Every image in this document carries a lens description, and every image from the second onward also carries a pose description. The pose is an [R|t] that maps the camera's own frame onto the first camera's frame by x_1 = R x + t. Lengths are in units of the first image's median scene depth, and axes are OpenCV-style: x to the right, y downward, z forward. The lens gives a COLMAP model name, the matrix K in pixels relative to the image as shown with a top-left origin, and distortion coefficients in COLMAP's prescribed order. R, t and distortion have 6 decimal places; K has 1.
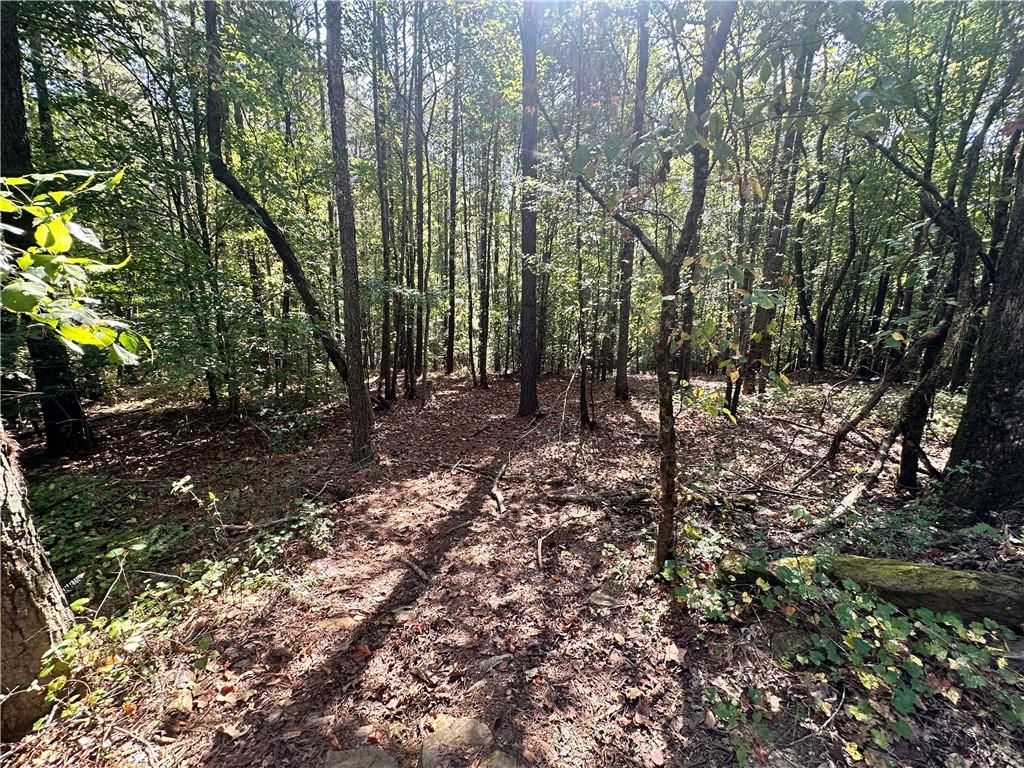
lens RADIAL K [[407.2, 0, 511.7], [0, 407.2, 382.8], [0, 0, 1]] dist [-0.001022, 0.000371]
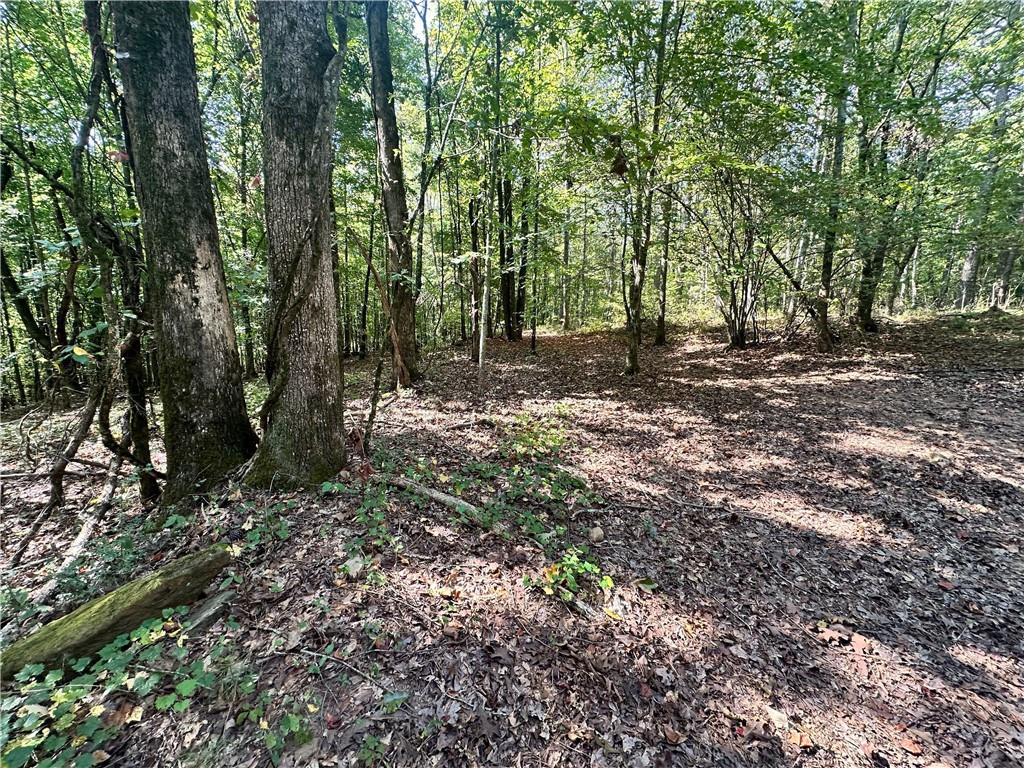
lens RADIAL K [[407.2, 0, 508.8], [0, 407.2, 383.1], [0, 0, 1]] dist [-0.001022, 0.000371]
pose [[0.122646, -0.157199, 0.979922, 0.084878], [0.181965, 0.974200, 0.133506, 0.005298], [-0.975626, 0.161938, 0.148086, -0.035930]]
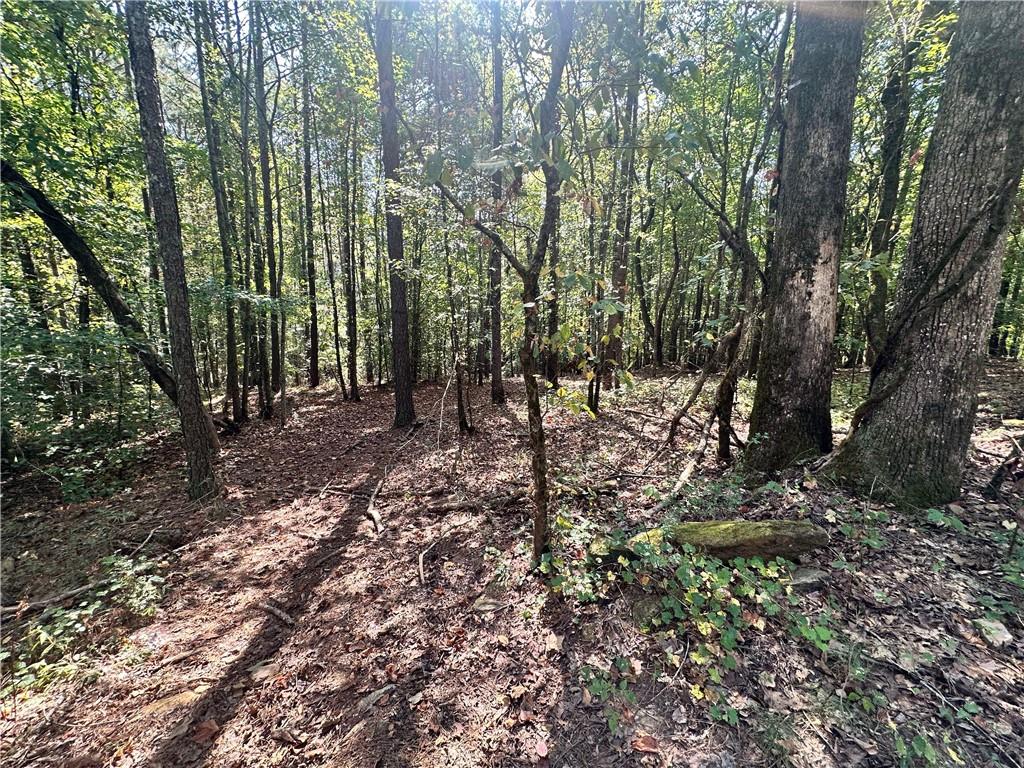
lens RADIAL K [[407.2, 0, 511.5], [0, 407.2, 382.7], [0, 0, 1]] dist [-0.001022, 0.000371]
pose [[0.955107, -0.055127, 0.291087, 0.009131], [0.059730, 0.998190, -0.006944, -0.000916], [-0.290177, 0.024019, 0.956671, 0.003600]]
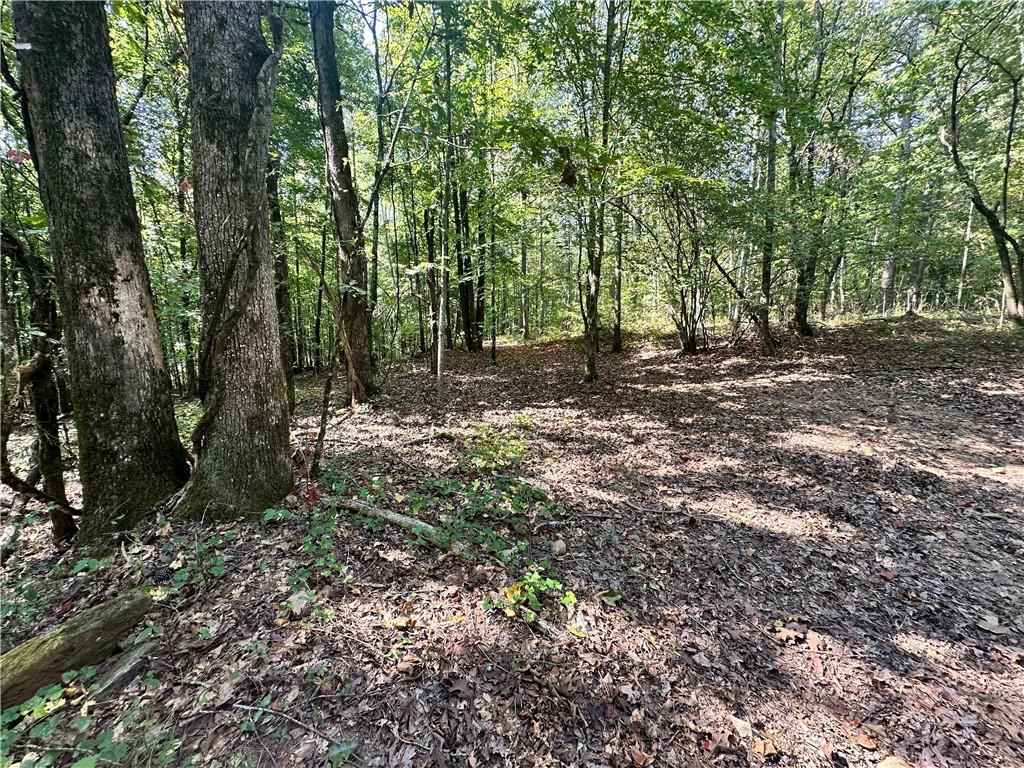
lens RADIAL K [[407.2, 0, 507.9], [0, 407.2, 383.3], [0, 0, 1]] dist [-0.001022, 0.000371]
pose [[0.029965, -0.135616, 0.990308, 0.097668], [0.199541, 0.971622, 0.127019, 0.006032], [-0.979431, 0.193801, 0.056176, -0.042307]]
